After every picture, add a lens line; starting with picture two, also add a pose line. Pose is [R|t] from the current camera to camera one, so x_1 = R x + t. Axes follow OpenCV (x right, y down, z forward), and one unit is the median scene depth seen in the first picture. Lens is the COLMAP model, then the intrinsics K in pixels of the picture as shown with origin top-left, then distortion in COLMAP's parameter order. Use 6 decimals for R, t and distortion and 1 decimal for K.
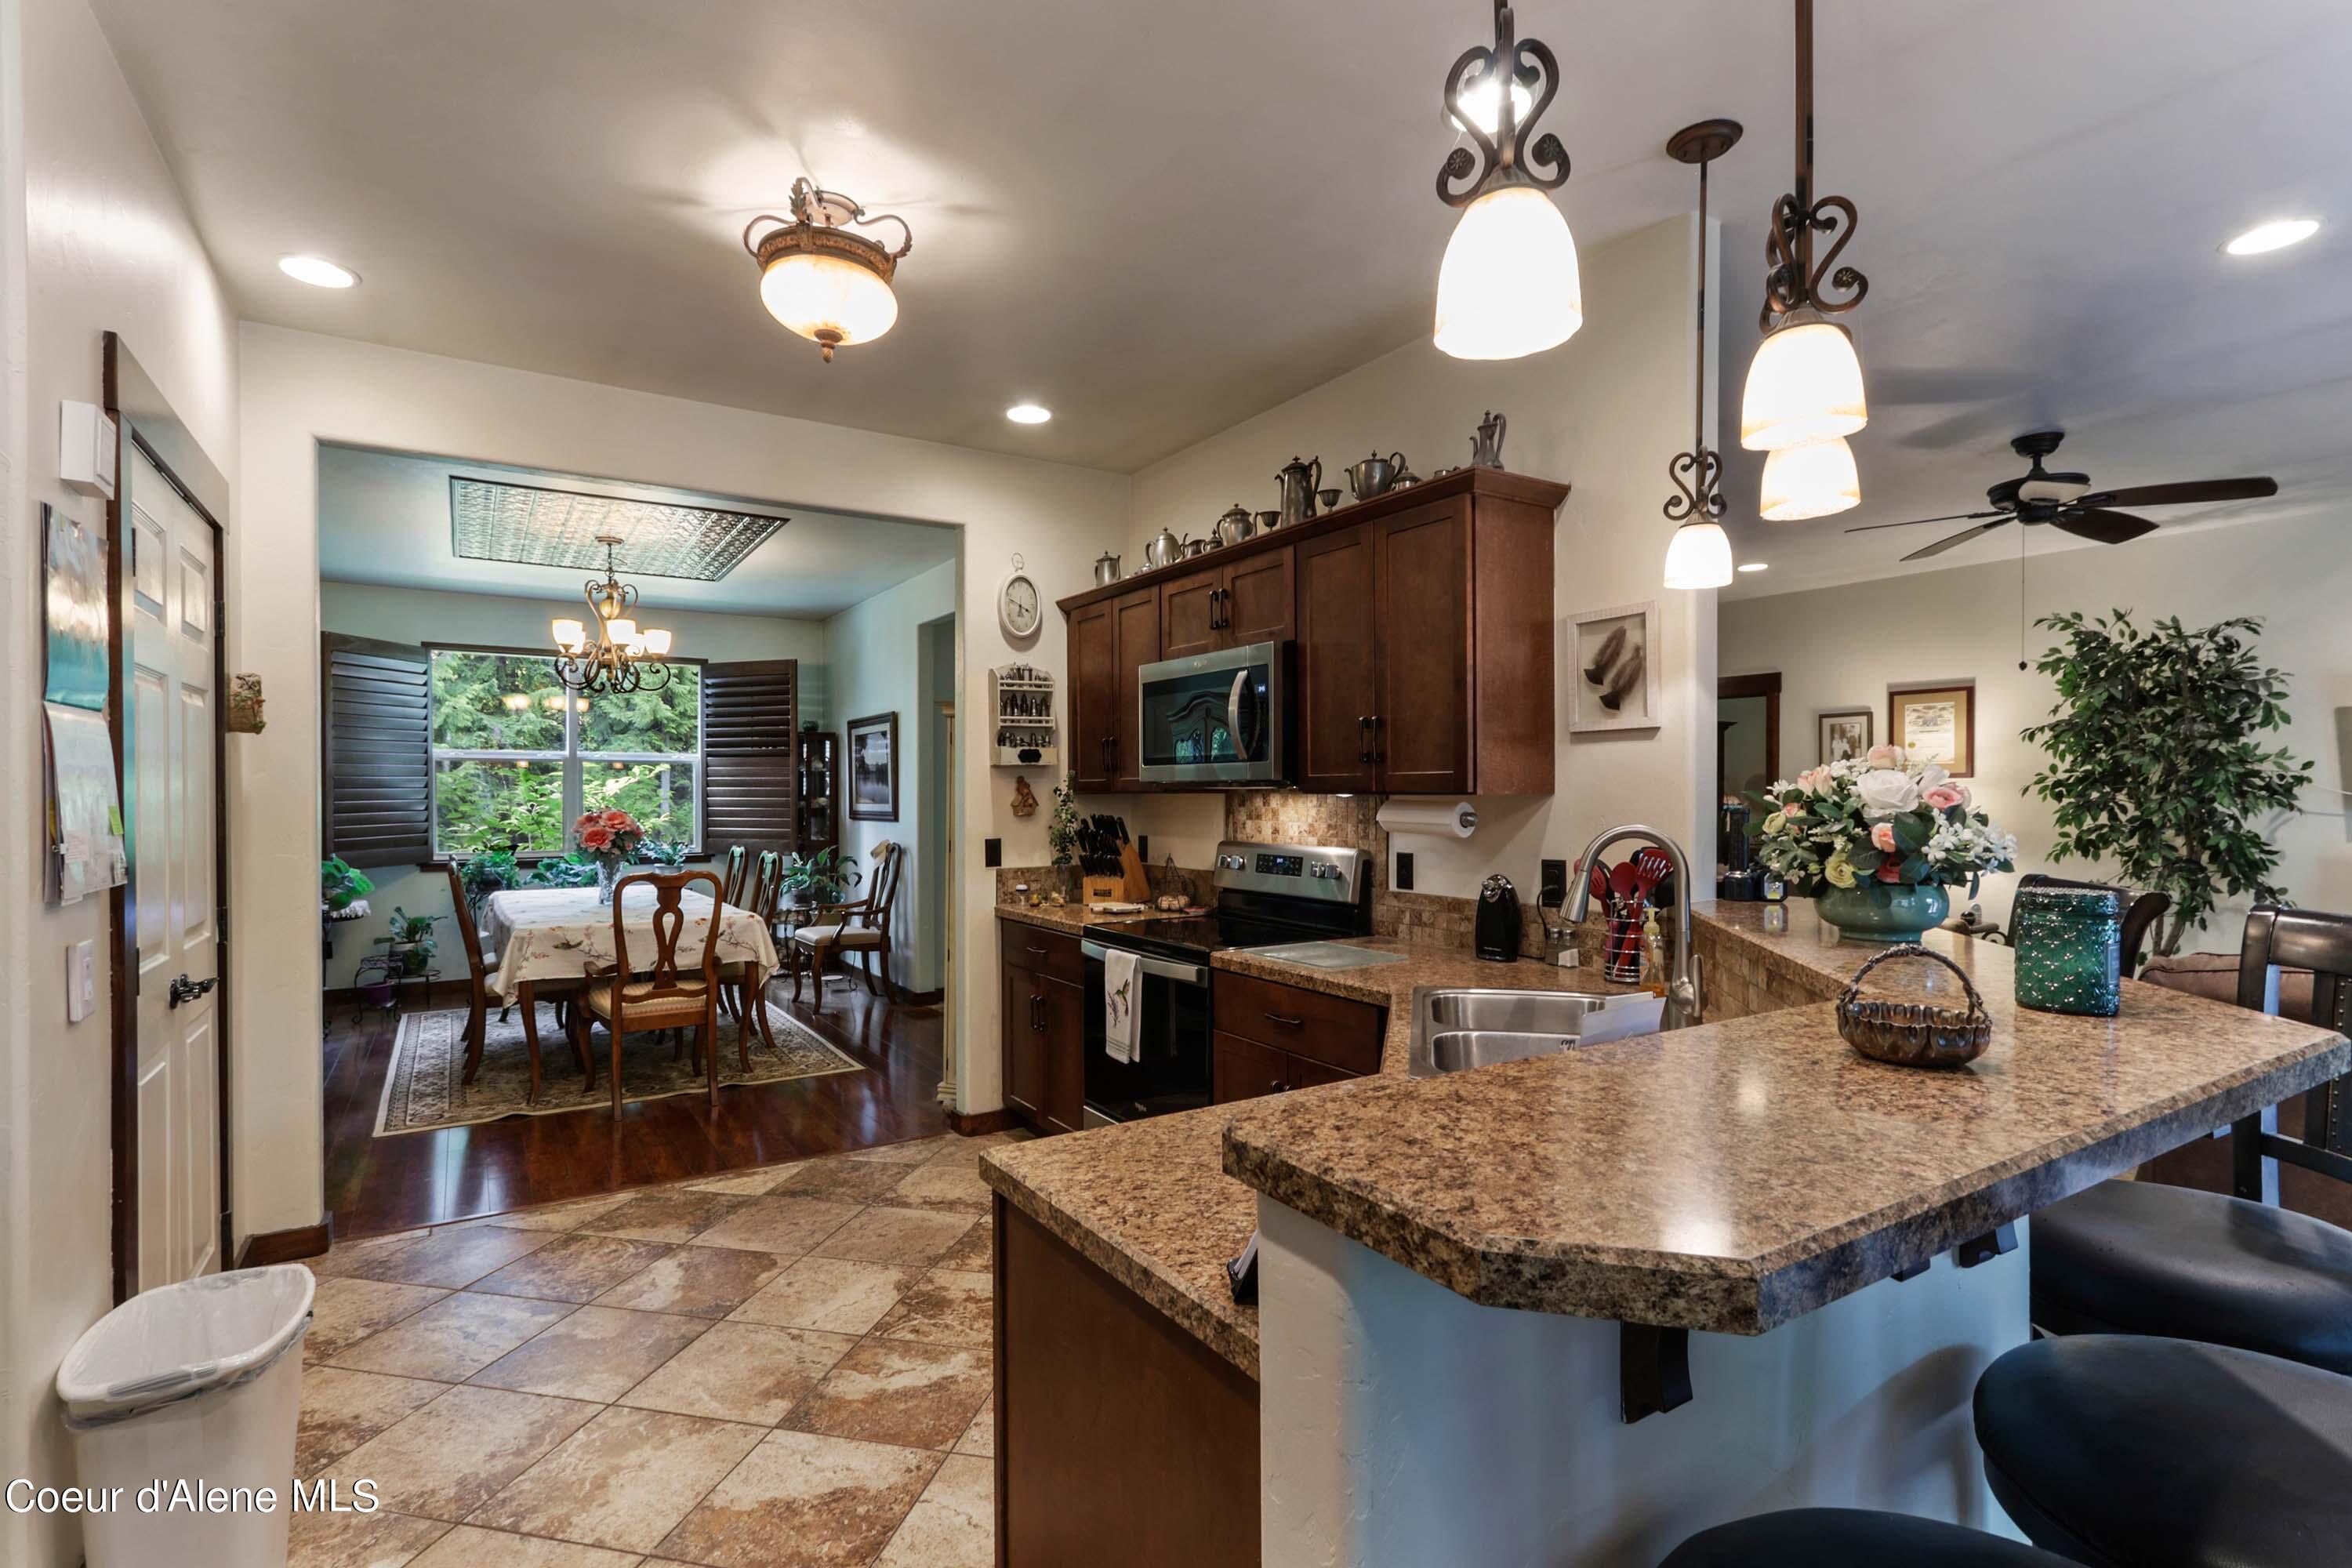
lens RADIAL K [[1108.4, 0, 1142.7], [0, 1108.4, 796.4], [0, 0, 1]] dist [0.002979, 0.001265]
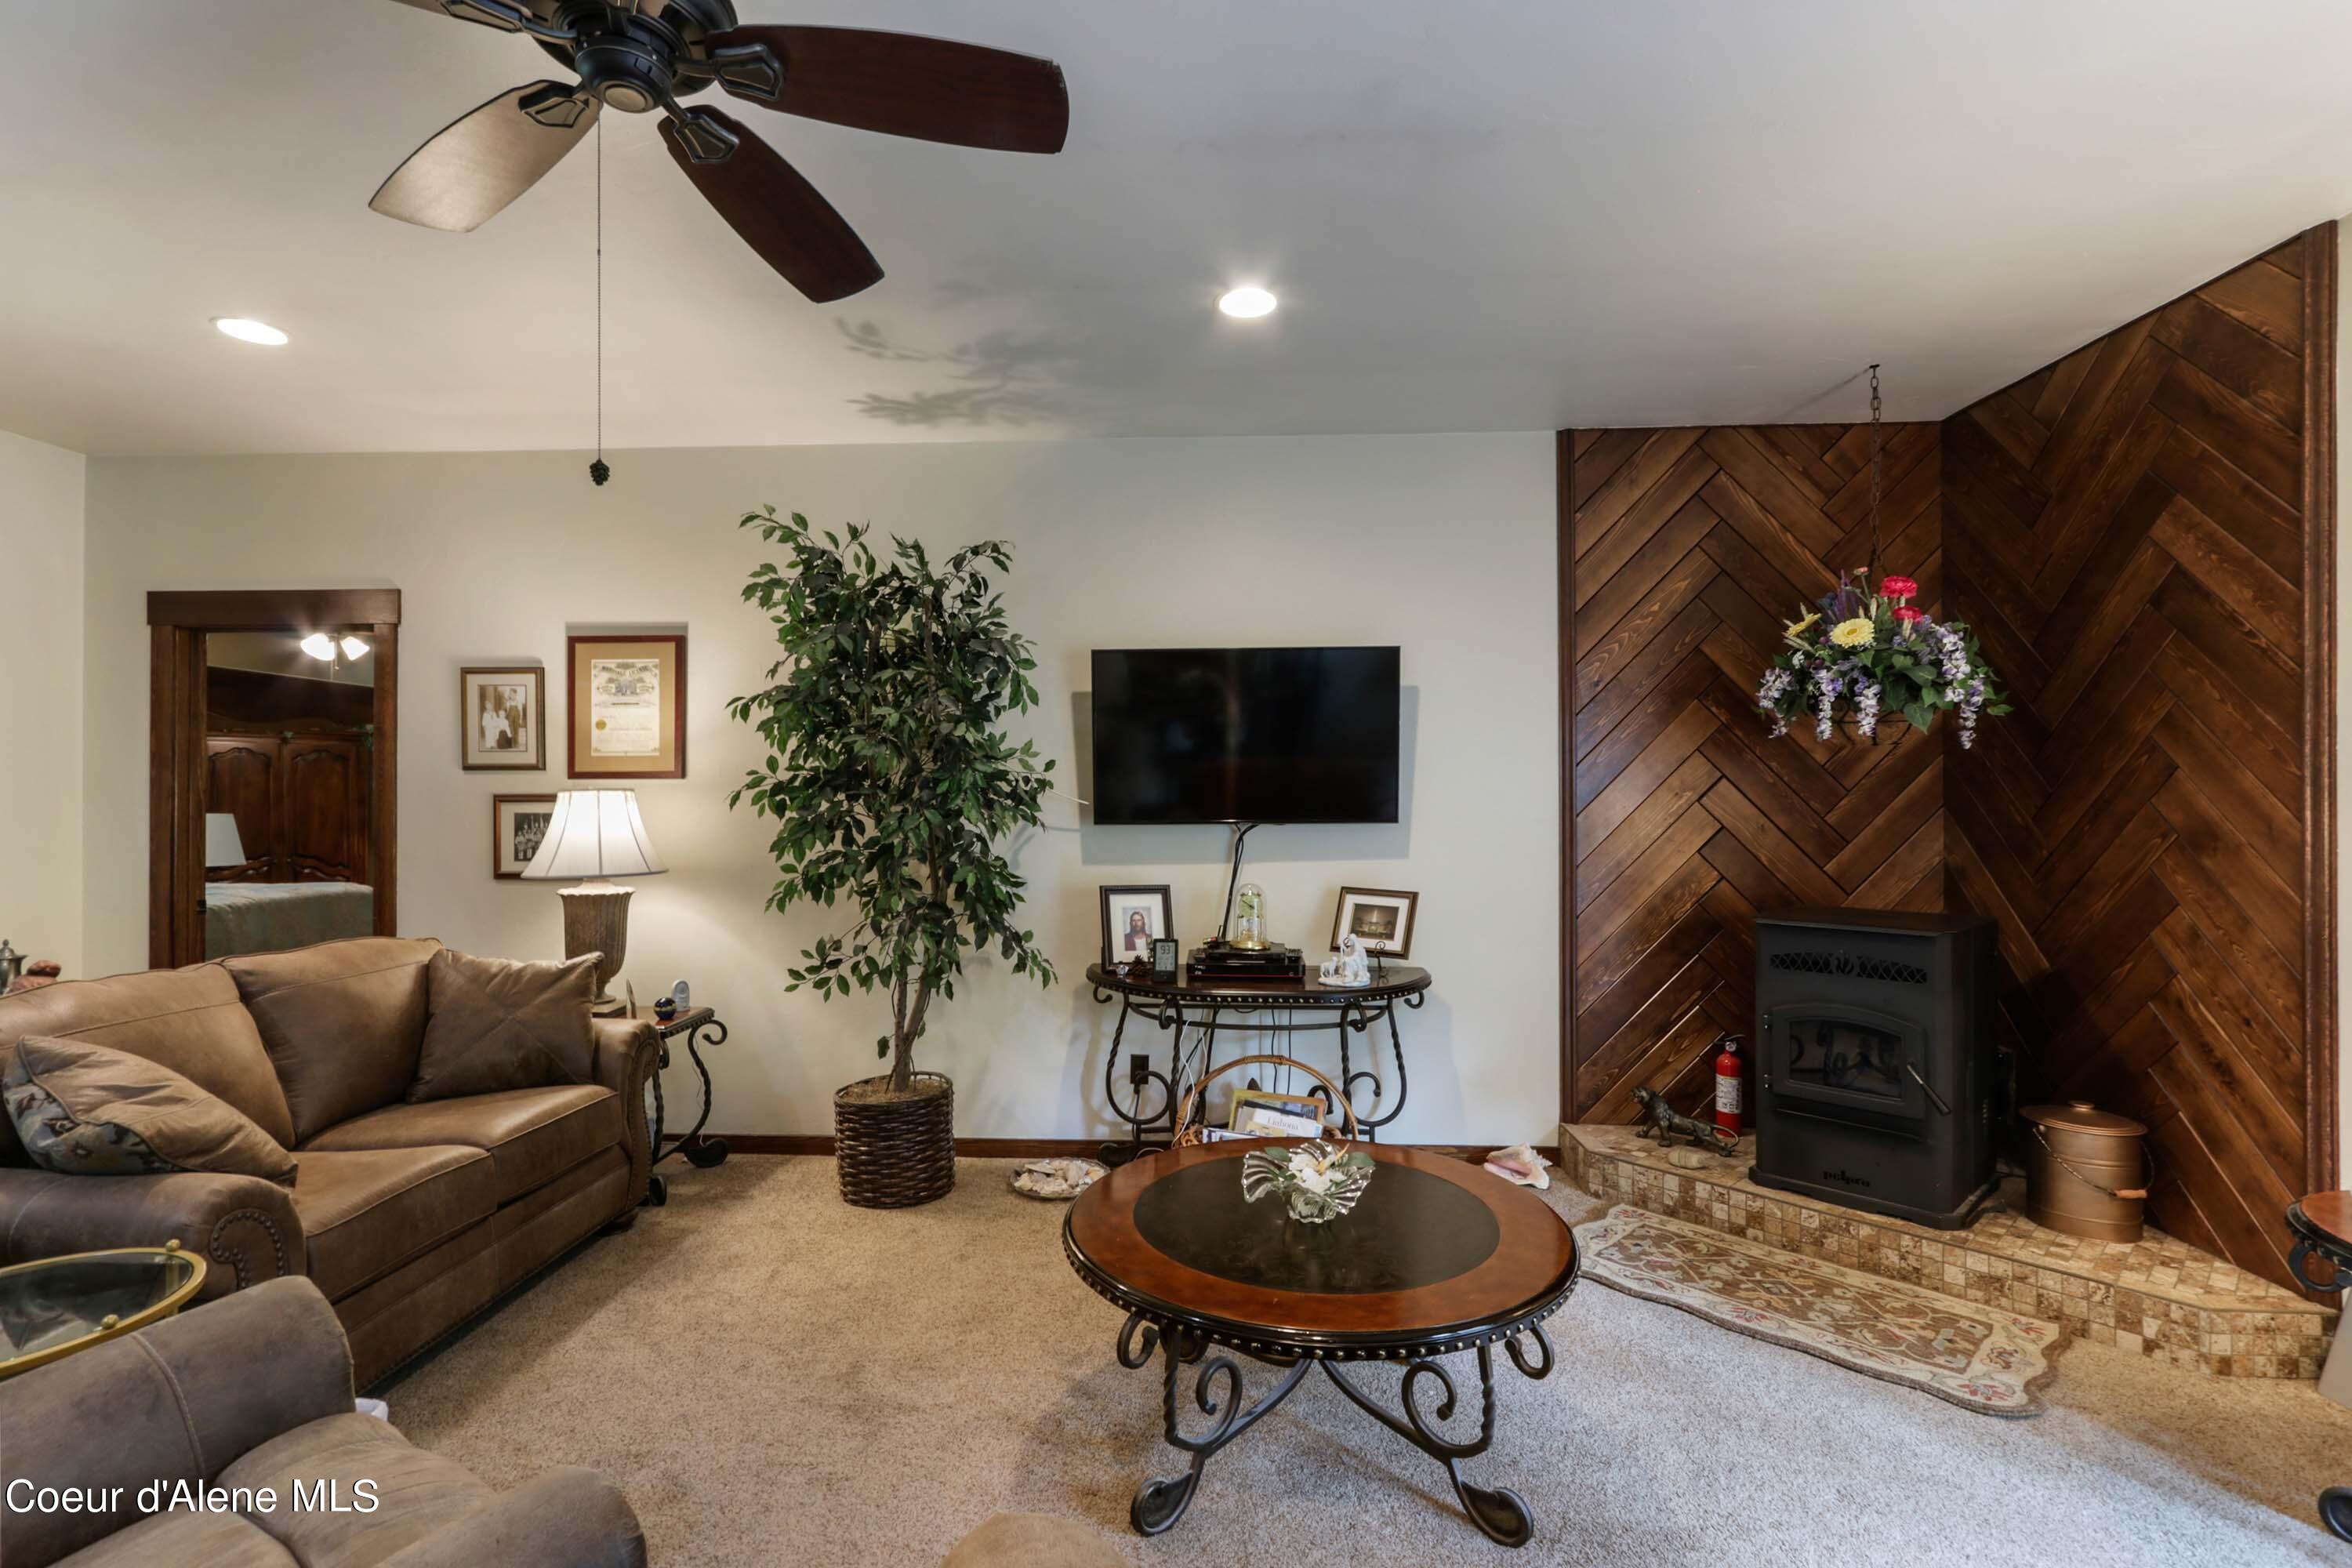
lens RADIAL K [[1089.7, 0, 1174.1], [0, 1089.7, 794.4], [0, 0, 1]] dist [-0.001058, -0.000061]
pose [[0.567696, 0.002662, 0.823234, 0.471228], [0.004324, 0.999971, -0.006215, -0.003173], [-0.823227, 0.007088, 0.567668, 0.495967]]
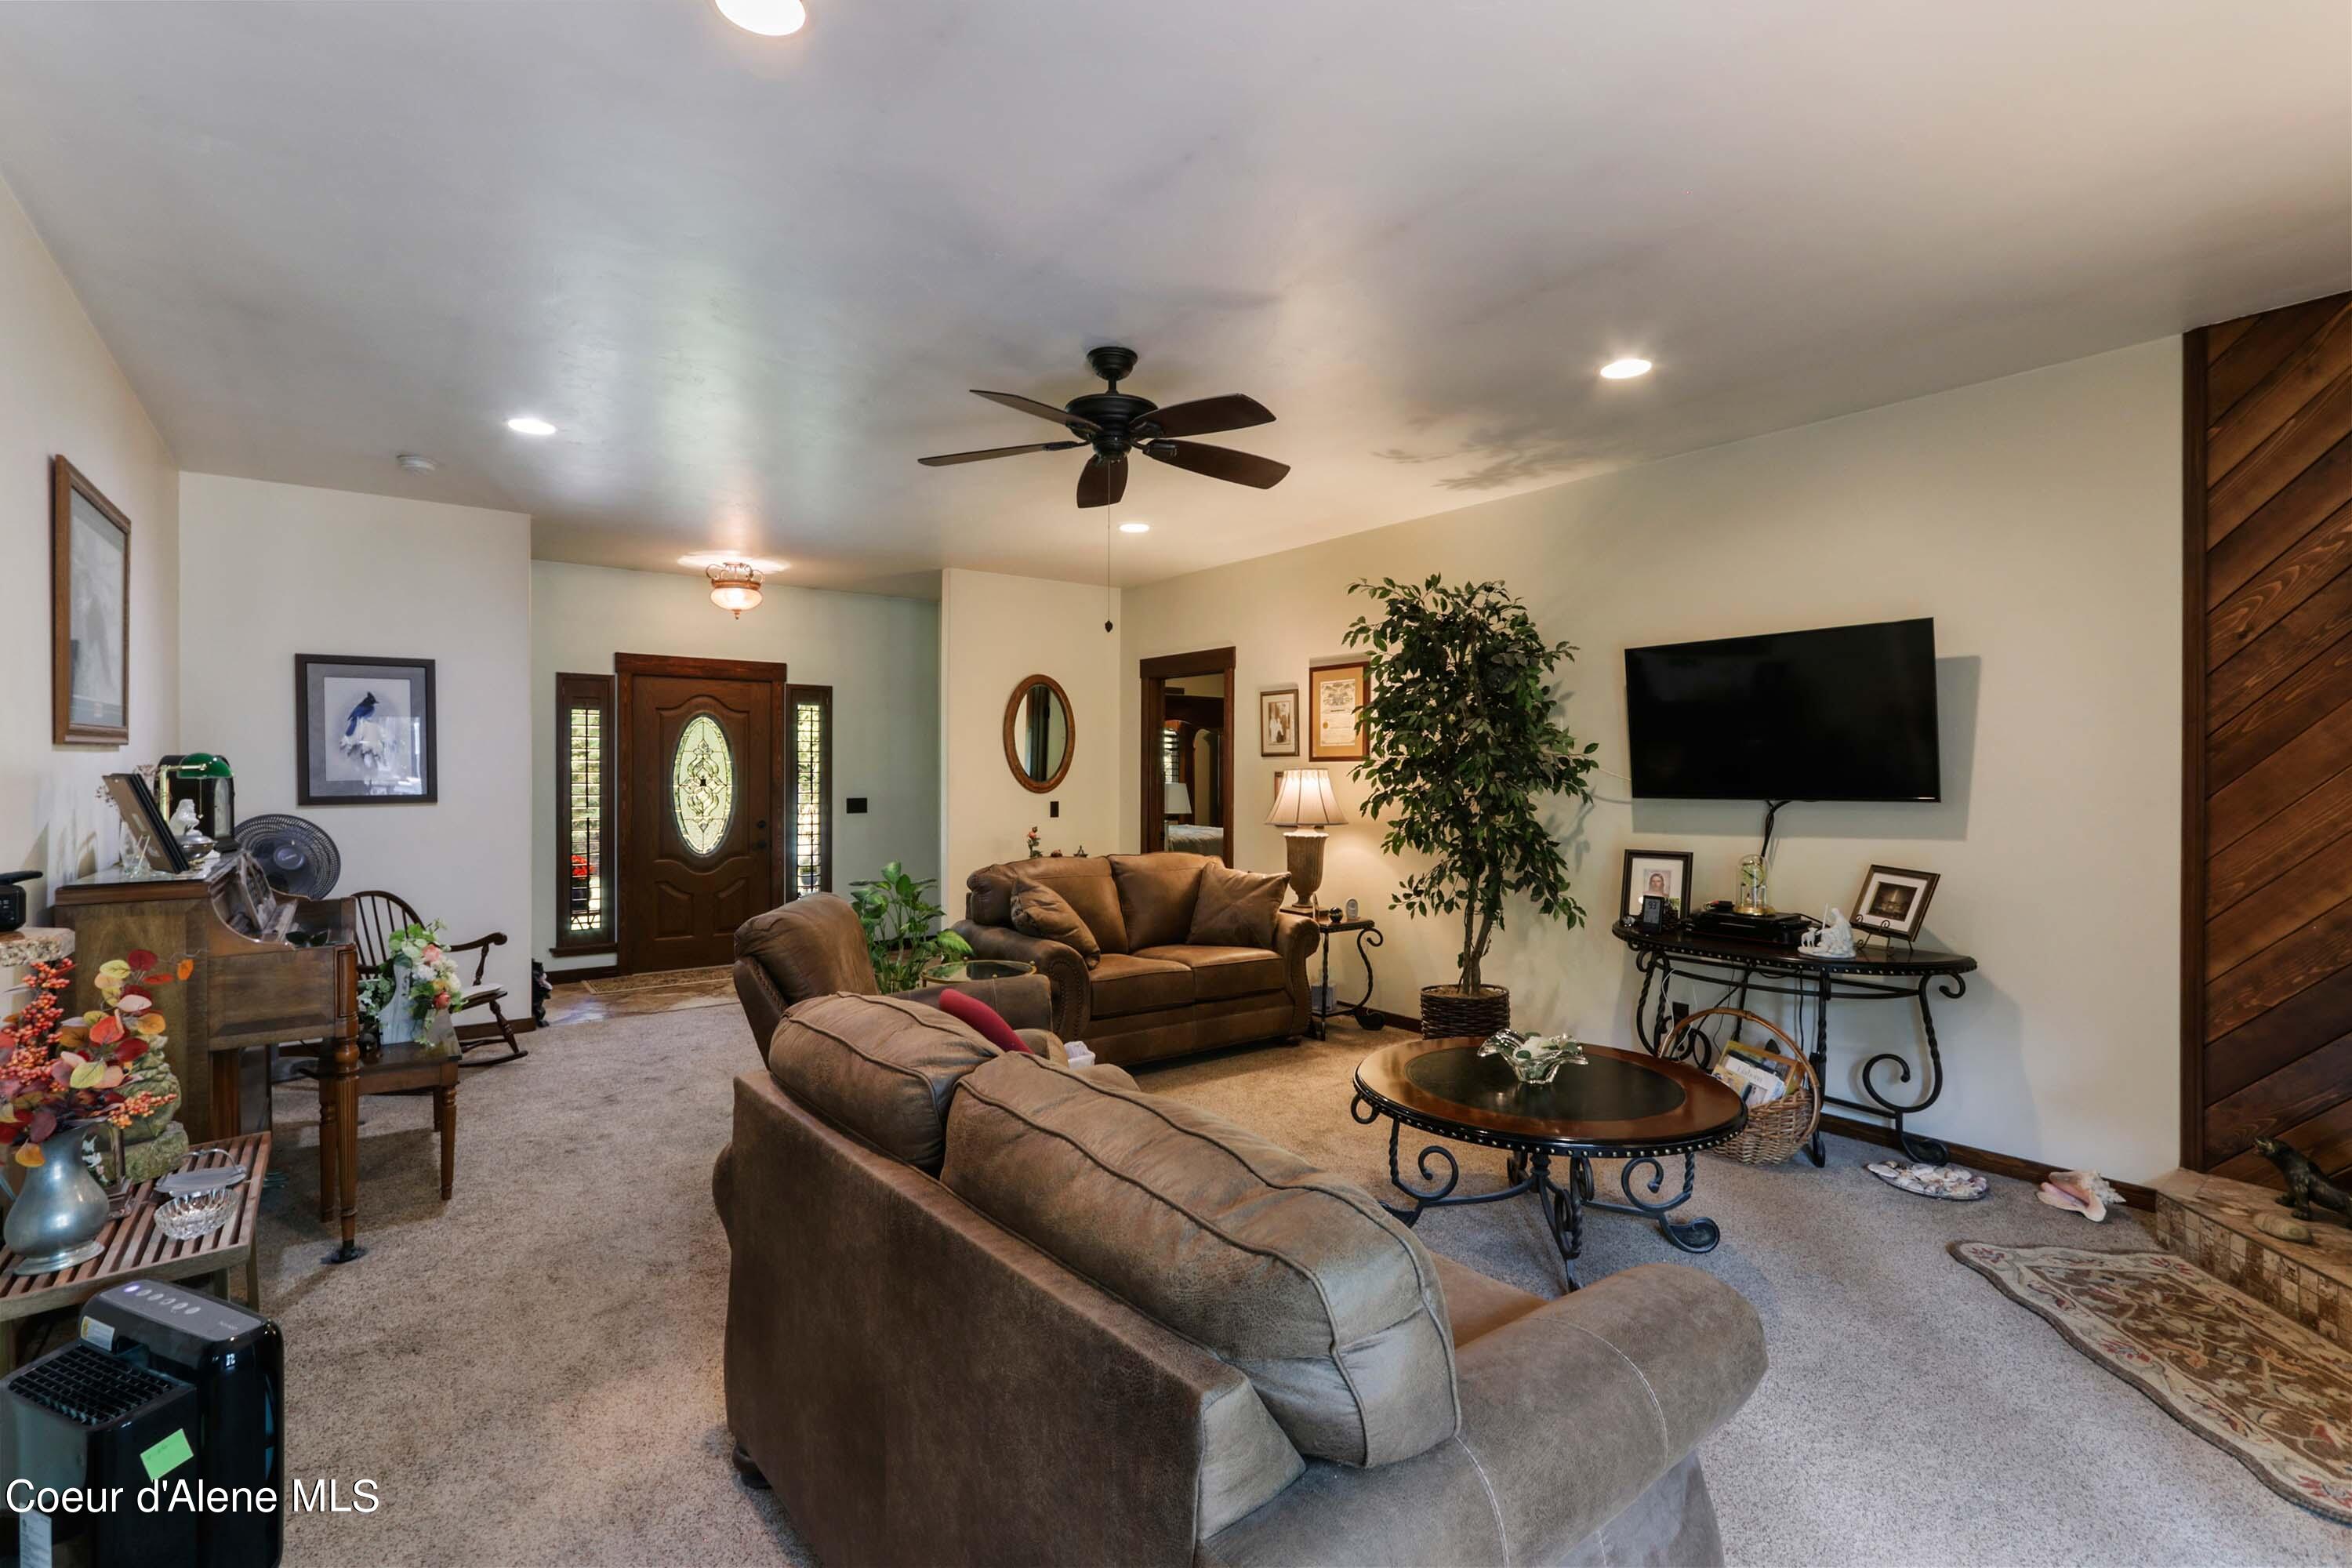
lens RADIAL K [[1098.6, 0, 1150.7], [0, 1098.6, 774.3], [0, 0, 1]] dist [0.002870, 0.000756]
pose [[0.996989, 0.003048, 0.077485, 0.598879], [-0.002663, 0.999984, -0.005074, -0.000793], [-0.077499, 0.004852, 0.996981, 0.130391]]
